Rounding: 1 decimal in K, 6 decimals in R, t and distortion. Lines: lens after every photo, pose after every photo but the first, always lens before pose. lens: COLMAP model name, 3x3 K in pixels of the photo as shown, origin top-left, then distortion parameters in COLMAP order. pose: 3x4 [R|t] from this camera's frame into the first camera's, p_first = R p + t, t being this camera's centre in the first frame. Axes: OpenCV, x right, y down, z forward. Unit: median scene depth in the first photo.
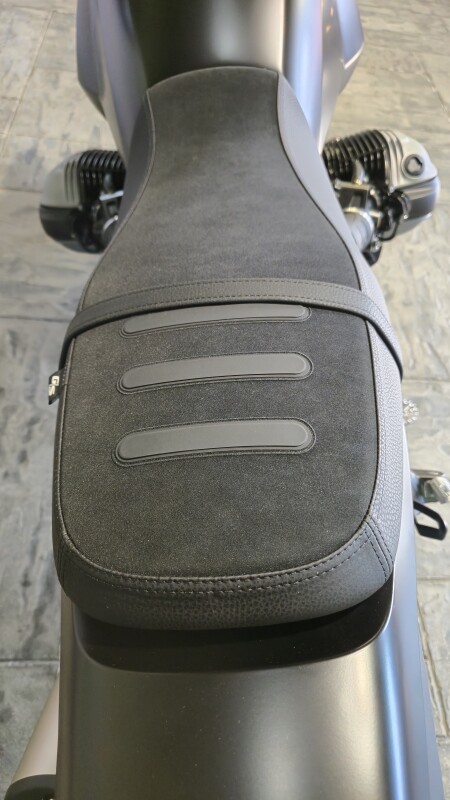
lens RADIAL K [[556.4, 0, 216.0], [0, 556.4, 397.8], [0, 0, 1]] dist [0.050679, -0.052043]
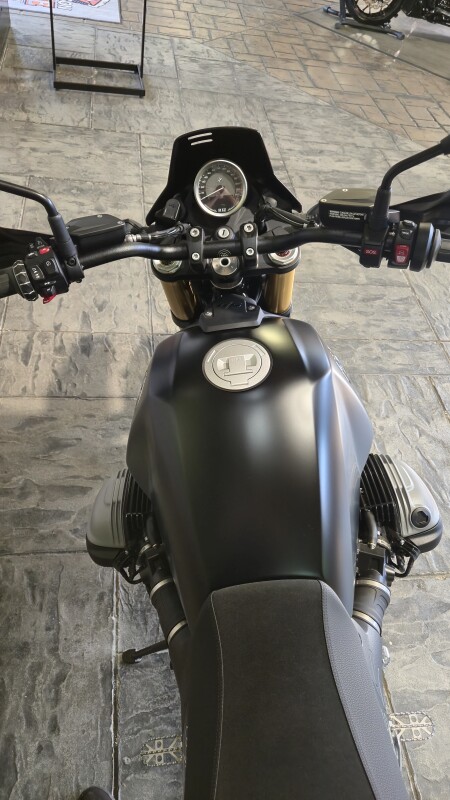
lens RADIAL K [[556.4, 0, 216.0], [0, 556.4, 397.8], [0, 0, 1]] dist [0.050679, -0.052043]
pose [[0.994967, -0.035288, 0.093786, -0.103249], [0.040214, 0.997881, -0.051160, -0.368029], [-0.091782, 0.054674, 0.994277, -0.085466]]
